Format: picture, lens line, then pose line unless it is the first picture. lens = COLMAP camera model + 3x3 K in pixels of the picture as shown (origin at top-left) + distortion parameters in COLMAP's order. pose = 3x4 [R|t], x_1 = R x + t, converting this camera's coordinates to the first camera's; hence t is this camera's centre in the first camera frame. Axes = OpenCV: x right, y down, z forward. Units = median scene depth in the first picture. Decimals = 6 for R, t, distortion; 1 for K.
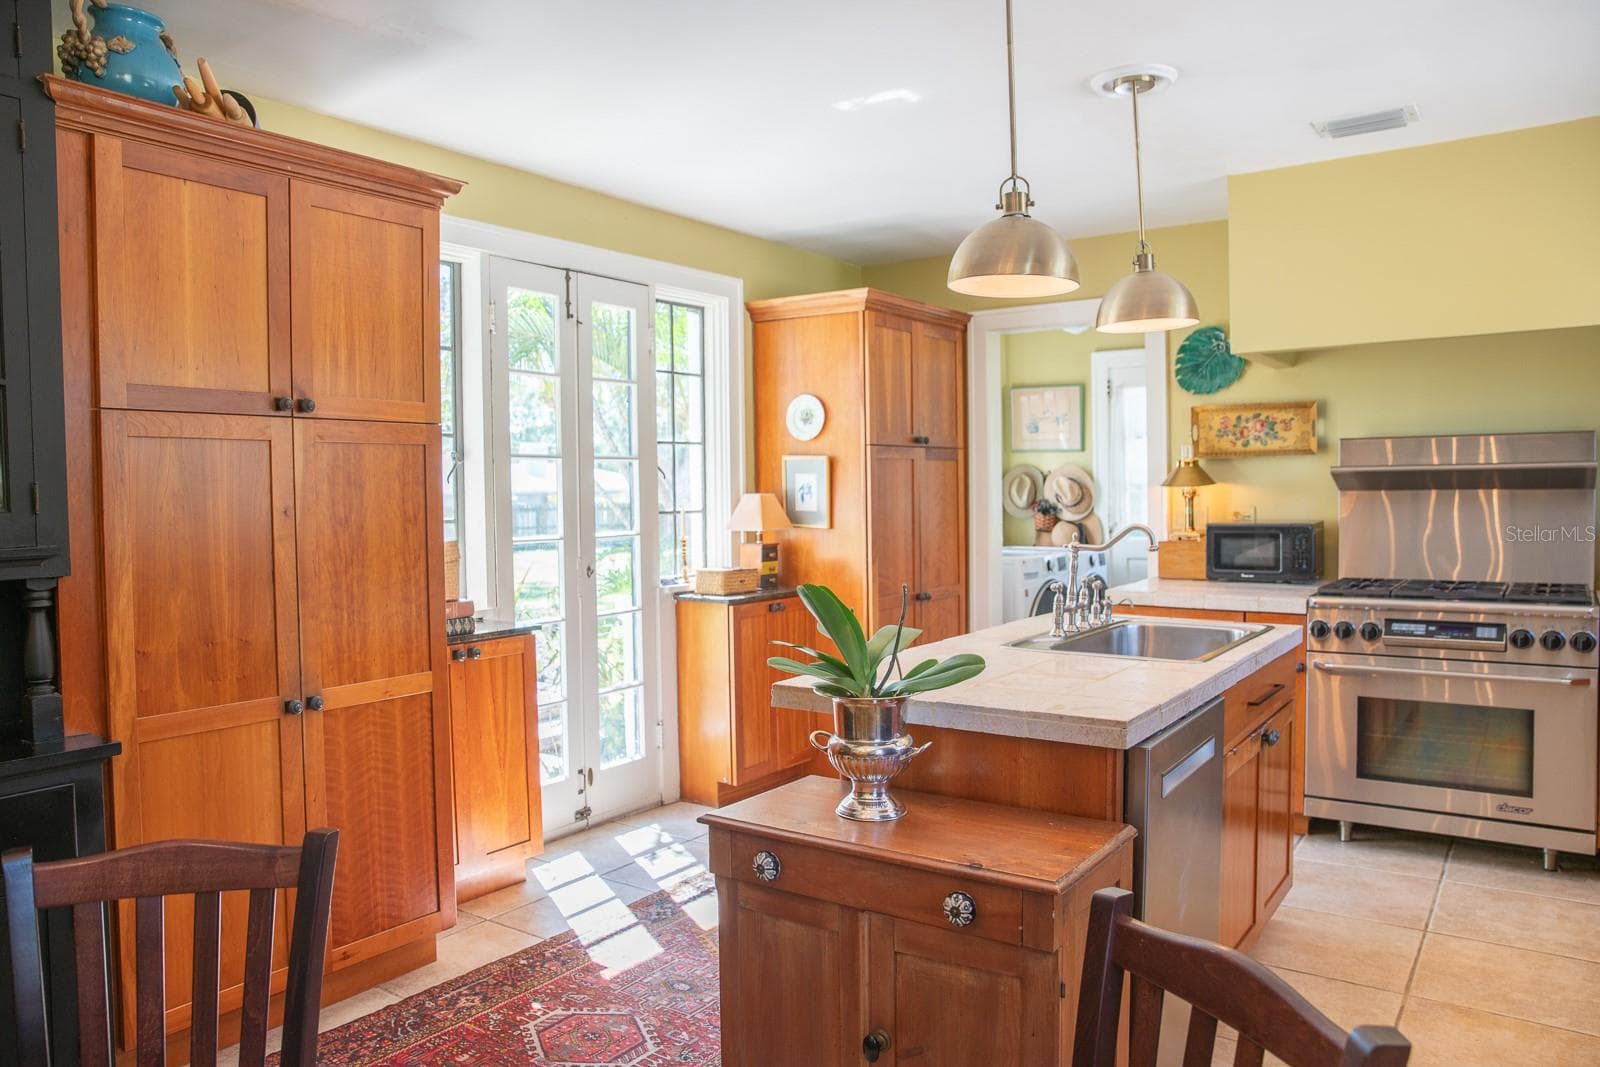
lens RADIAL K [[1123.0, 0, 800.0], [0, 1123.0, 533.5], [0, 0, 1]] dist [-0.104929, 0.071572]
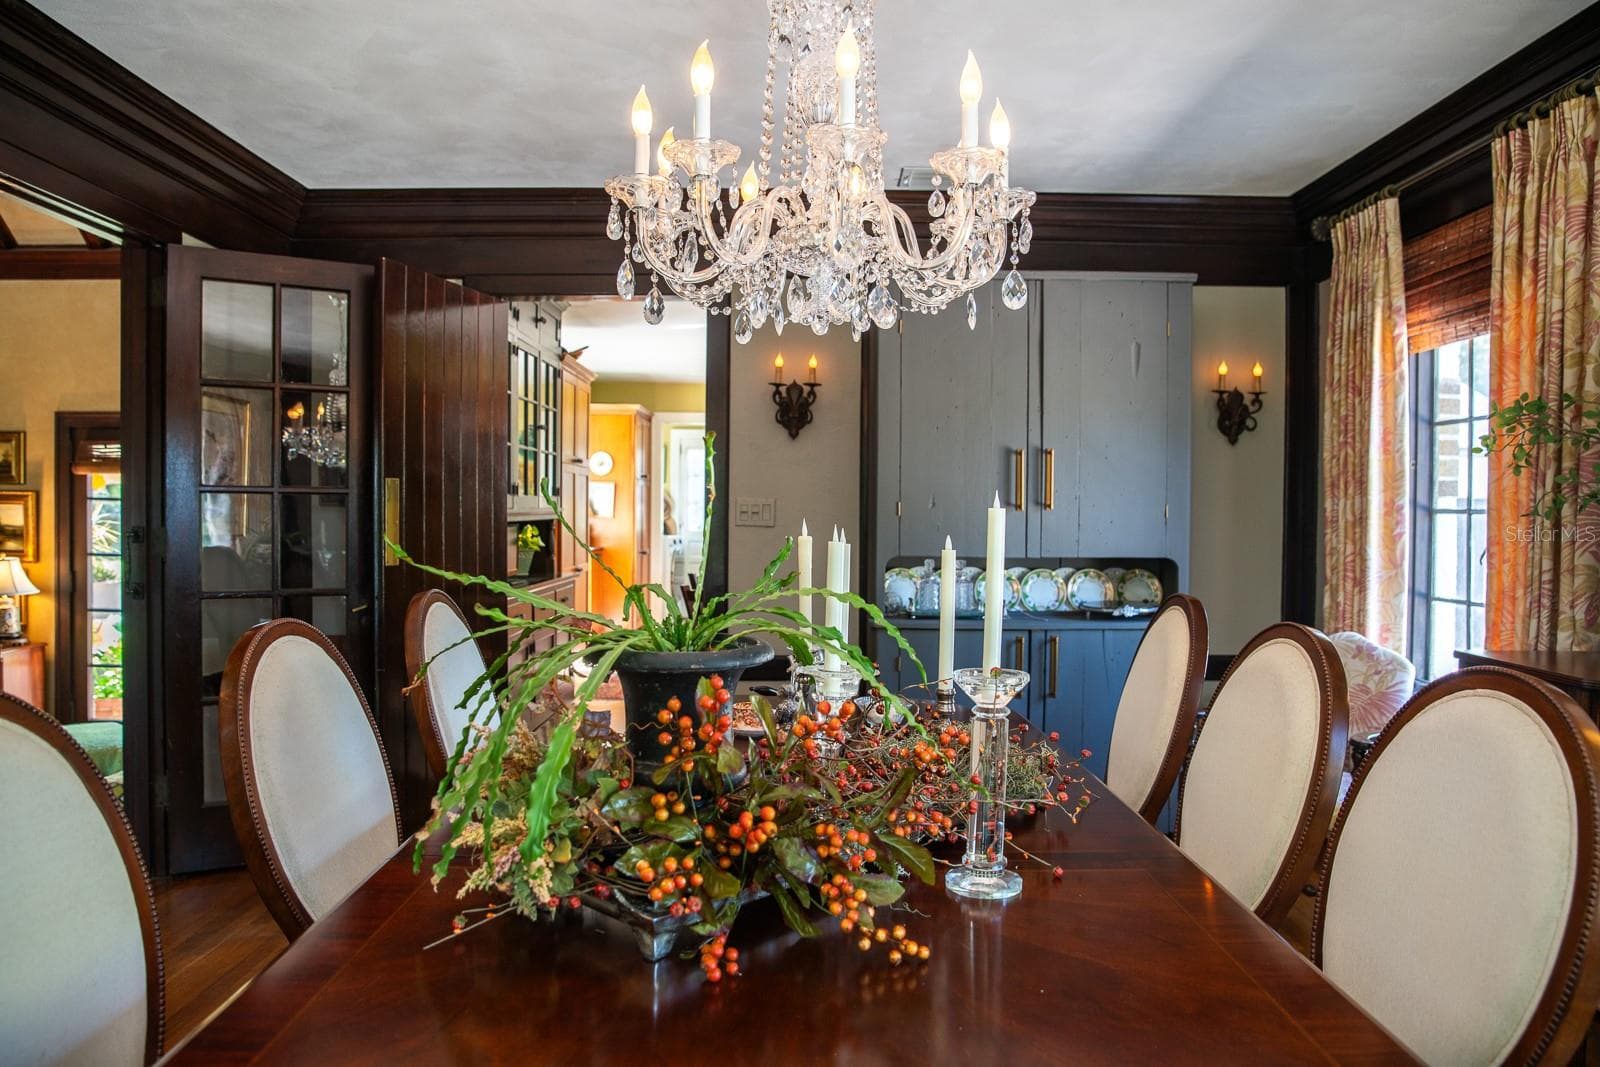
lens RADIAL K [[1064.0, 0, 800.0], [0, 1064.0, 533.5], [0, 0, 1]] dist [-0.000759, 0.061627]
pose [[0.821021, 0.009082, 0.570826, -0.857421], [0.002845, 0.999796, -0.019999, 0.067986], [-0.570892, 0.018044, 0.820827, -0.848416]]
